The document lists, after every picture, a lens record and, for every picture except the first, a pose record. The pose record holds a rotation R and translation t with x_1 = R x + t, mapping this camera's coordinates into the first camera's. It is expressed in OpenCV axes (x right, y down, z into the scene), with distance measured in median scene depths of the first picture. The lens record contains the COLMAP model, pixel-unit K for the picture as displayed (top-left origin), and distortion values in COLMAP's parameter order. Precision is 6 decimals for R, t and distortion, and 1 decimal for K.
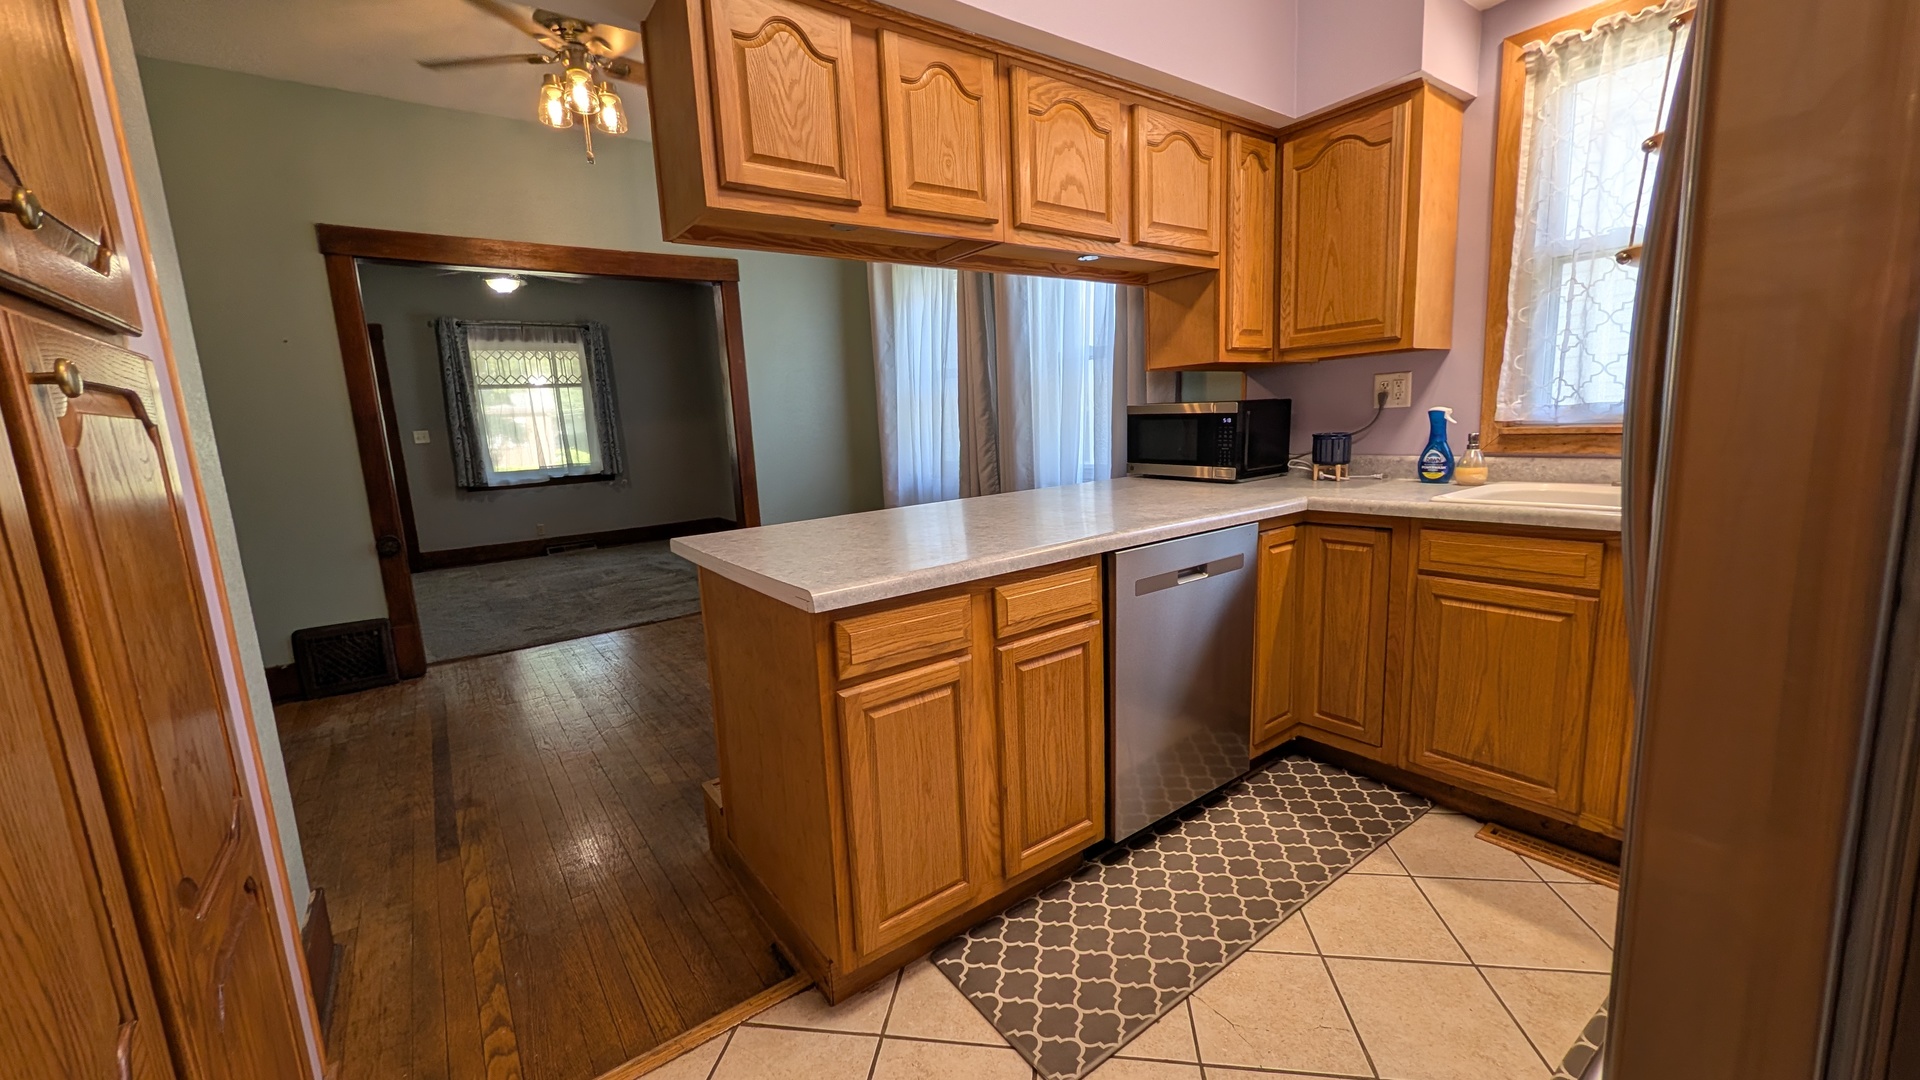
lens RADIAL K [[734.5, 0, 955.1], [0, 734.5, 545.3], [0, 0, 1]] dist [-0.002410, 0.001676]
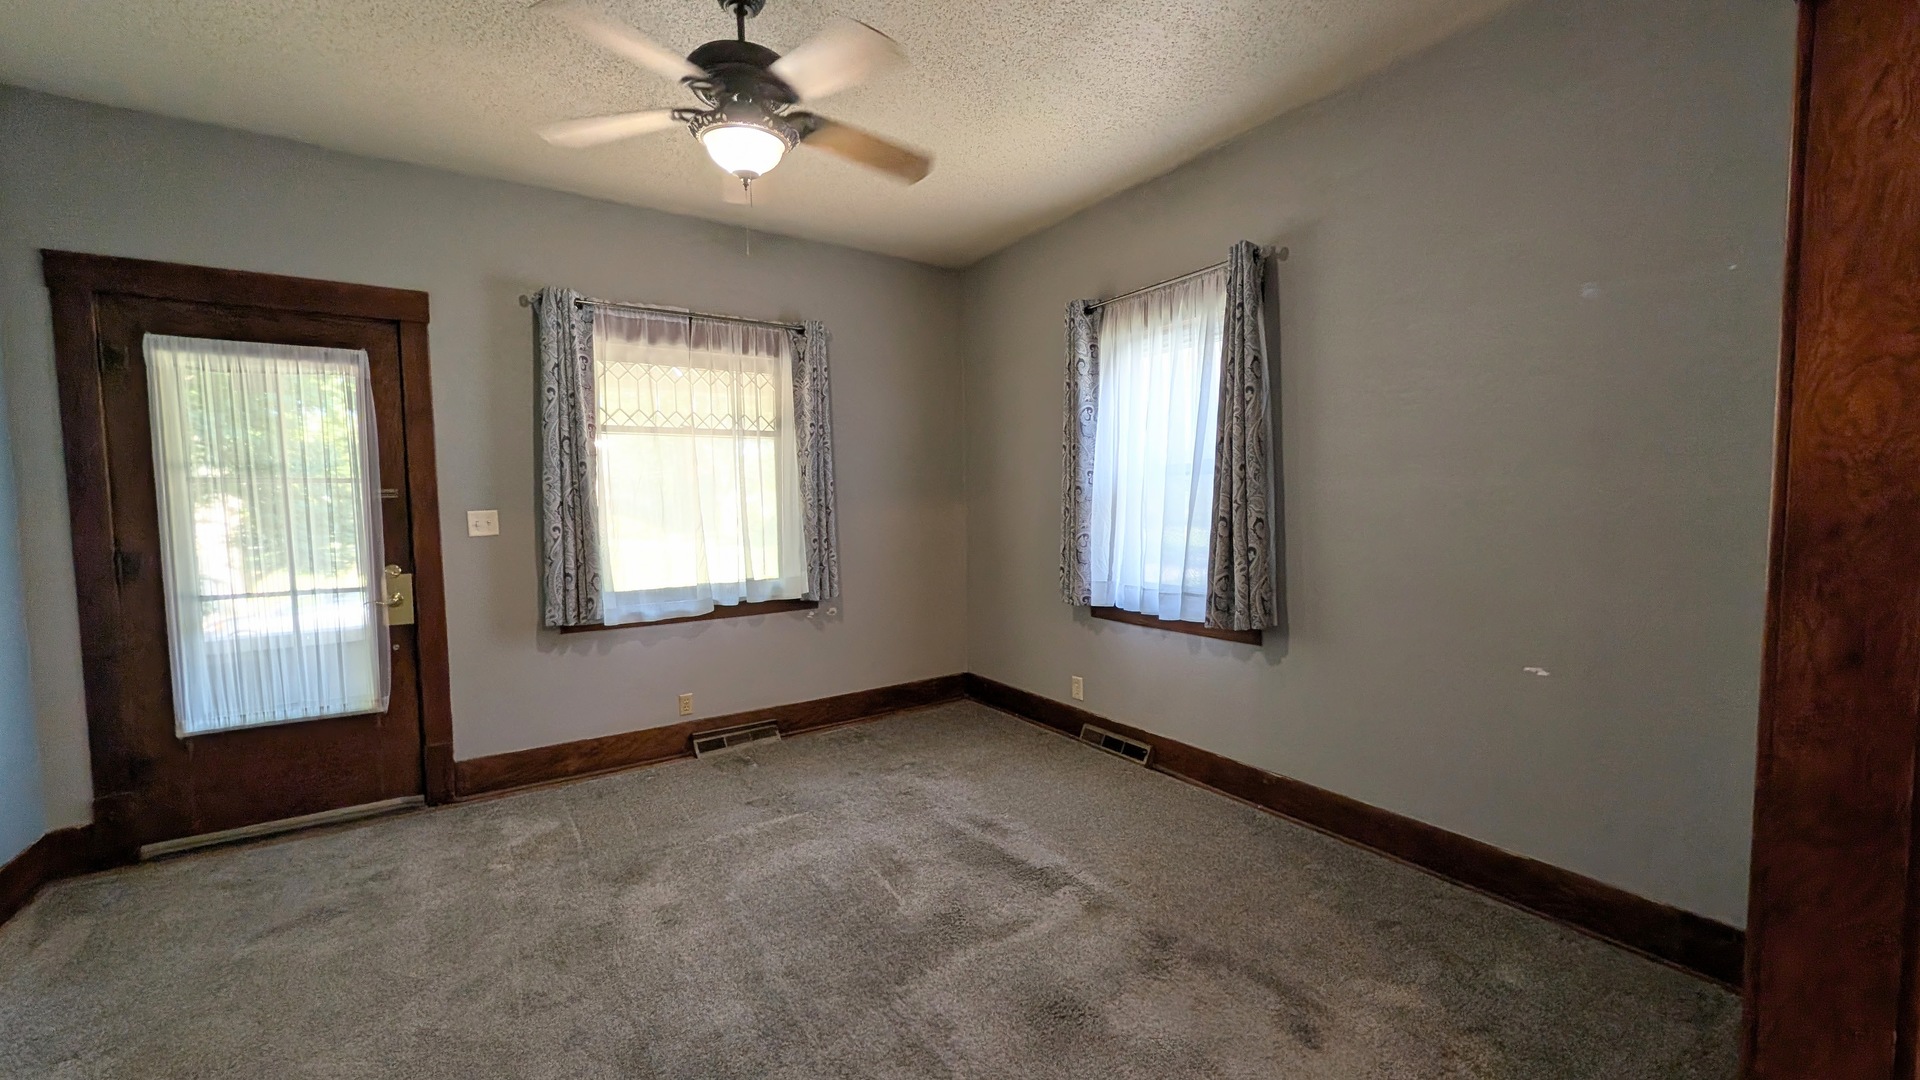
lens RADIAL K [[734.5, 0, 956.0], [0, 734.5, 546.9], [0, 0, 1]] dist [-0.002410, 0.001676]
pose [[0.998555, 0.037575, -0.038411, -0.396511], [-0.041321, 0.993936, -0.101899, -0.095881], [0.034350, 0.103339, 0.994053, 0.530599]]
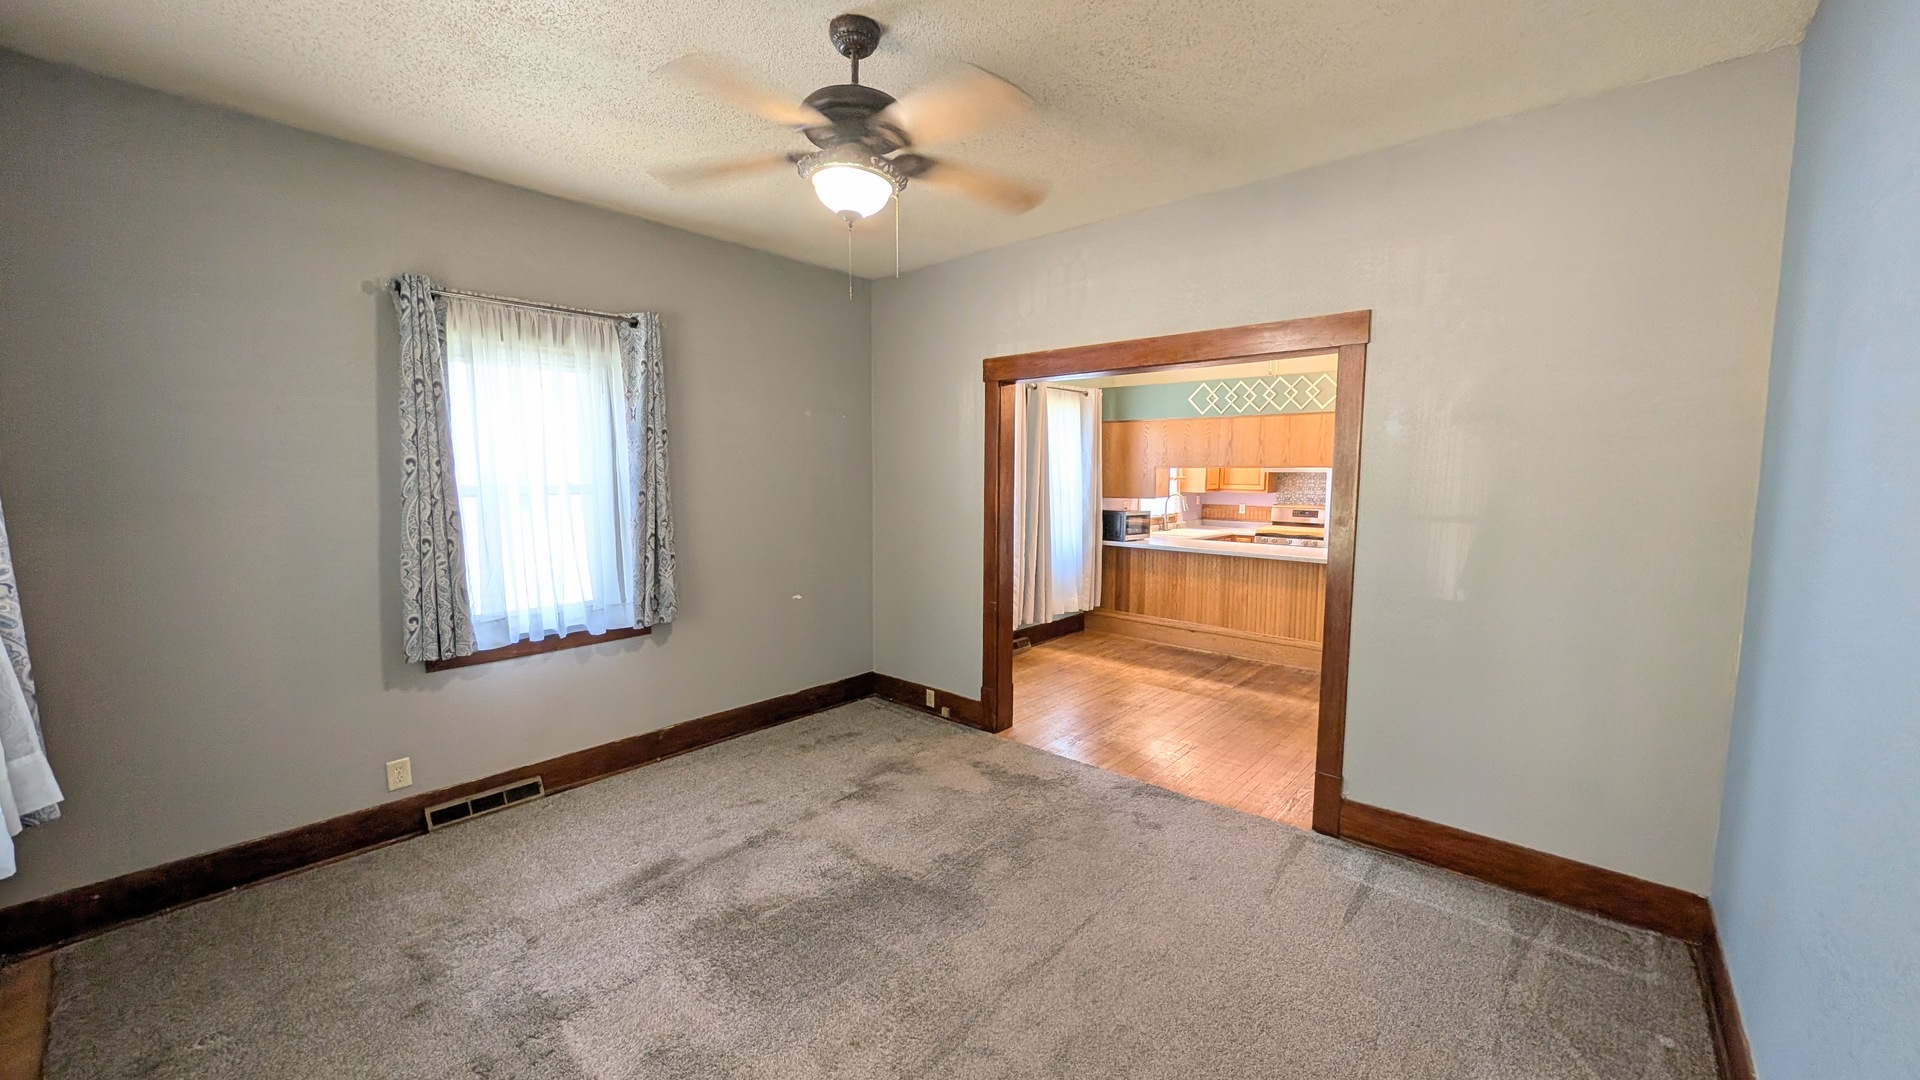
lens RADIAL K [[734.5, 0, 953.7], [0, 734.5, 542.6], [0, 0, 1]] dist [-0.002410, 0.001676]
pose [[-0.220060, -0.045526, 0.974423, -0.835833], [0.172385, 0.981374, 0.084781, -0.167686], [-0.960134, 0.186633, -0.208113, 0.882860]]
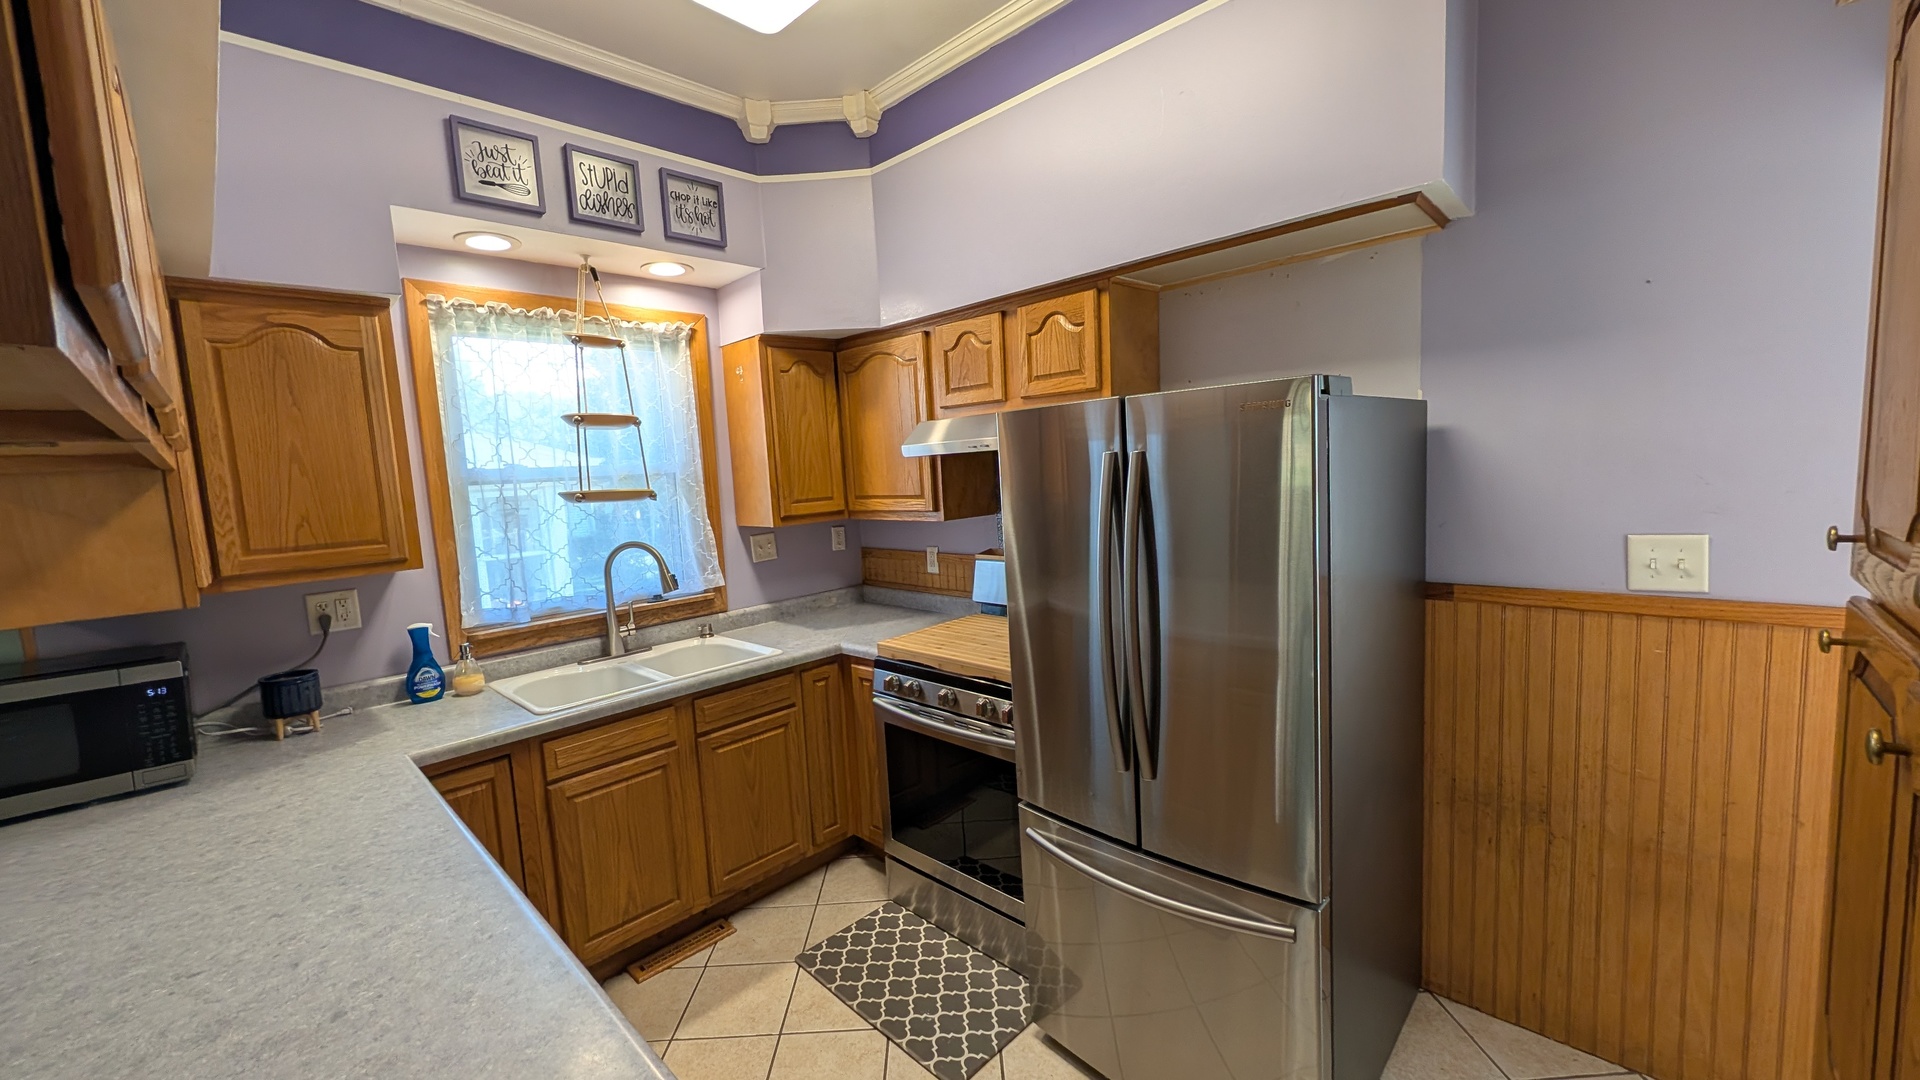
lens RADIAL K [[734.5, 0, 961.7], [0, 734.5, 543.4], [0, 0, 1]] dist [-0.002410, 0.001676]
pose [[-0.167528, -0.042855, 0.984935, -0.136812], [0.228634, 0.970129, 0.081099, -0.071097], [-0.958990, 0.238776, -0.152726, 0.153337]]
